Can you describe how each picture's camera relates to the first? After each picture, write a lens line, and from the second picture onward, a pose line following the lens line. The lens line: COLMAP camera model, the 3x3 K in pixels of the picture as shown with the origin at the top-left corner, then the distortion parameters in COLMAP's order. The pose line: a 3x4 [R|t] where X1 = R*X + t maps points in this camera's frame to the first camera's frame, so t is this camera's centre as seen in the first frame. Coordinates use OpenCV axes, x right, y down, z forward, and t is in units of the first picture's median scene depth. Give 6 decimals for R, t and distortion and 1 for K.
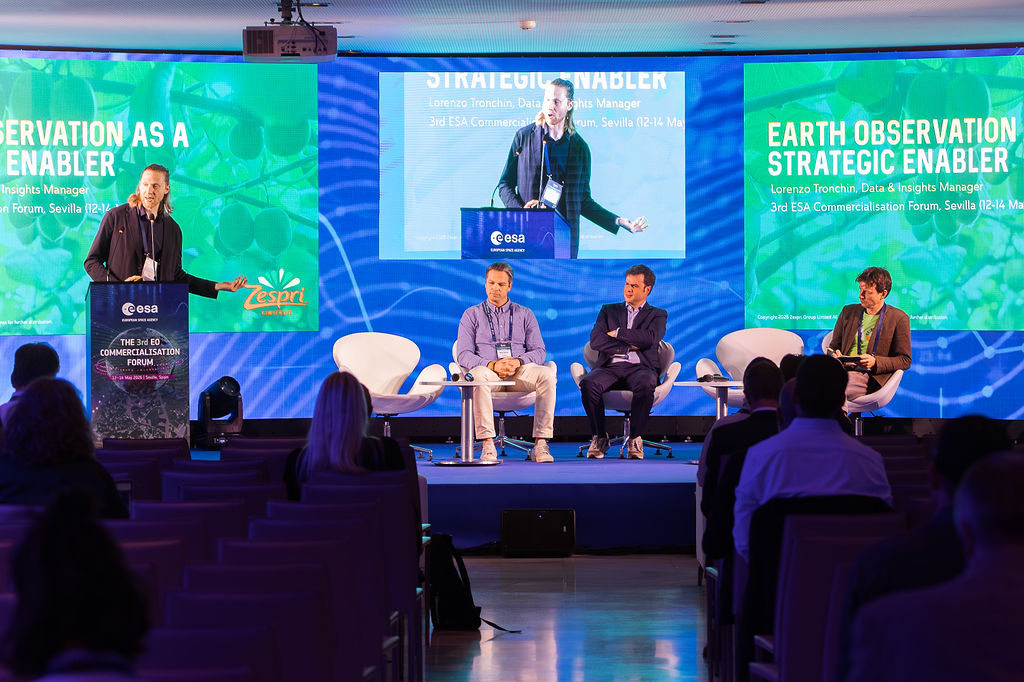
lens RADIAL K [[2100.3, 0, 512.3], [0, 2100.3, 343.2], [0, 0, 1]] dist [0.080578, 0.000000]
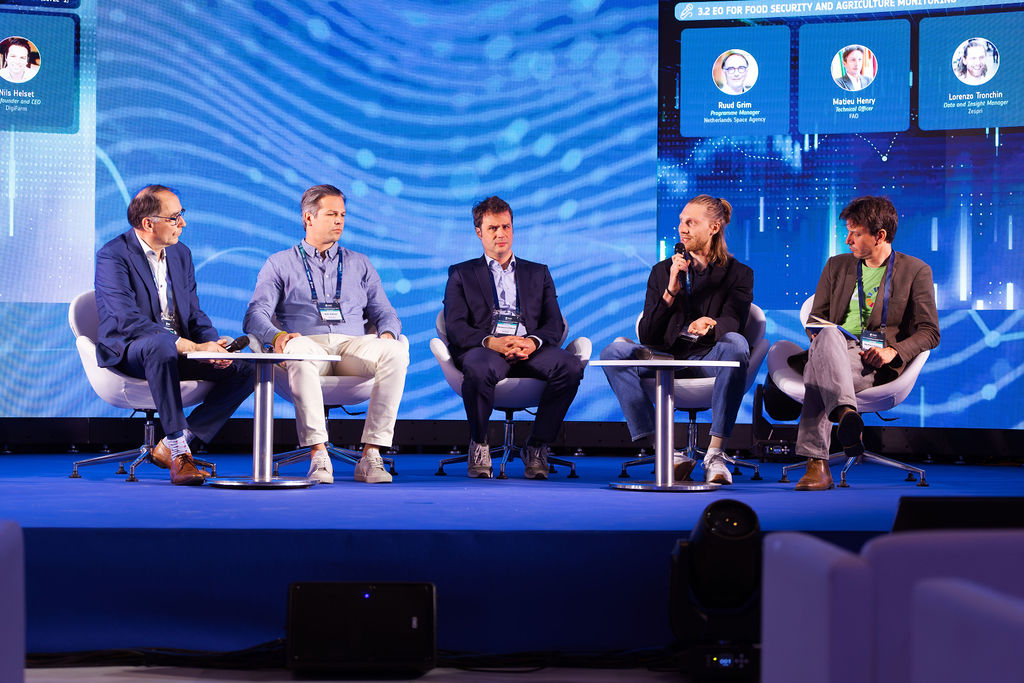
lens RADIAL K [[2100.3, 0, 510.0], [0, 2100.3, 341.8], [0, 0, 1]] dist [0.080578, 0.000000]
pose [[0.997550, 0.015376, 0.068240, 0.006610], [-0.014865, 0.999858, -0.007983, 0.013817], [-0.068353, 0.006949, 0.997637, 0.273531]]
